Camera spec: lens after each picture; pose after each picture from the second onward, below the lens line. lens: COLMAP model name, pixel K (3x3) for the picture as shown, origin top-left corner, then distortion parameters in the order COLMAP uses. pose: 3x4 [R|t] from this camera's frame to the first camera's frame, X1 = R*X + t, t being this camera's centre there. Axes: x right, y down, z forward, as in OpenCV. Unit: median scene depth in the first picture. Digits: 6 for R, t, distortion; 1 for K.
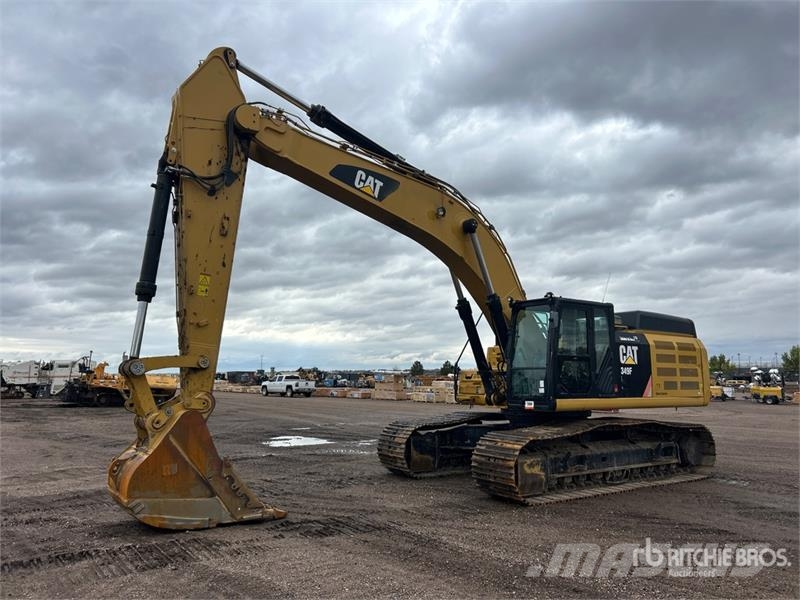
lens RADIAL K [[623.9, 0, 400.0], [0, 623.9, 300.0], [0, 0, 1]] dist [0.042330, -0.003512]
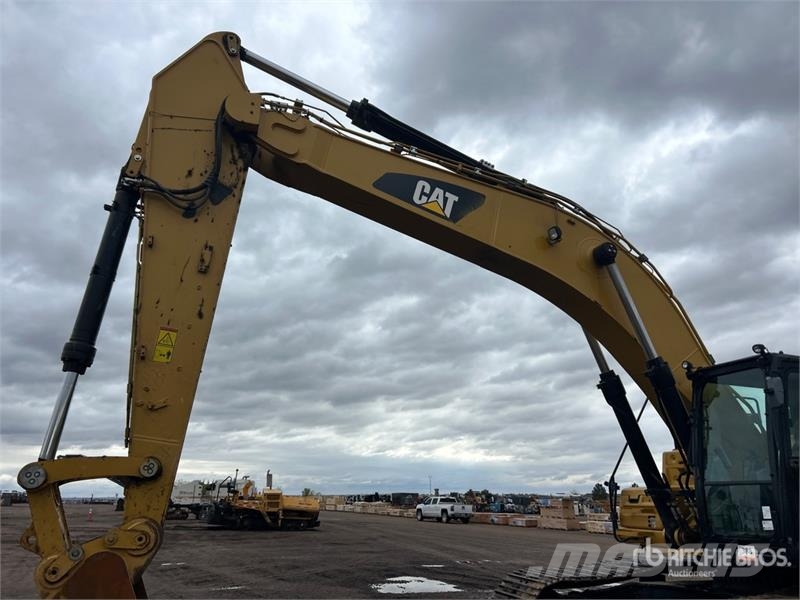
lens RADIAL K [[603.5, 0, 400.0], [0, 603.5, 300.0], [0, 0, 1]] dist [0.076274, -0.093076]
pose [[0.960768, -0.078893, -0.265897, 0.071297], [0.025560, 0.979797, -0.198356, 0.046941], [0.276174, 0.183778, 0.943374, 0.350628]]
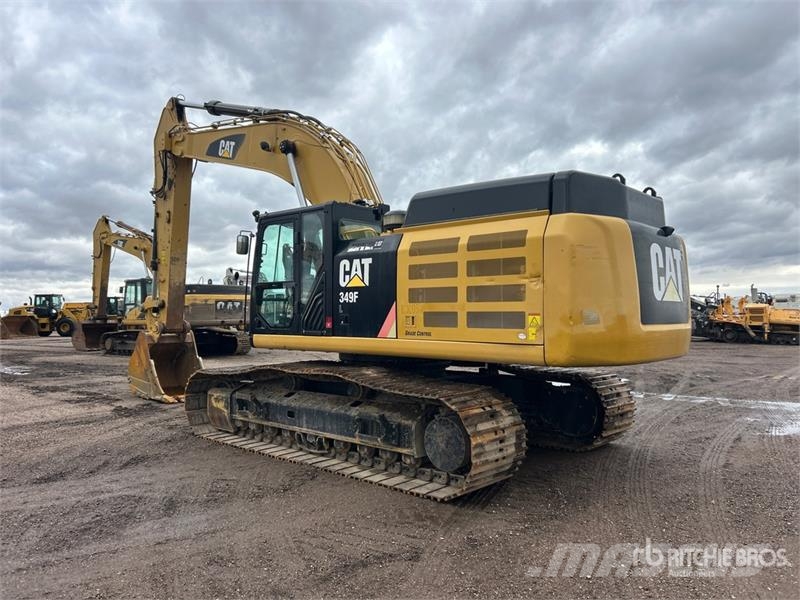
lens RADIAL K [[623.9, 0, 400.0], [0, 623.9, 300.0], [0, 0, 1]] dist [0.042330, -0.003512]
pose [[0.192729, -0.027202, -0.980875, 1.048293], [0.125899, 0.992039, -0.002774, 0.127856], [0.973142, -0.122956, 0.194620, 0.949244]]
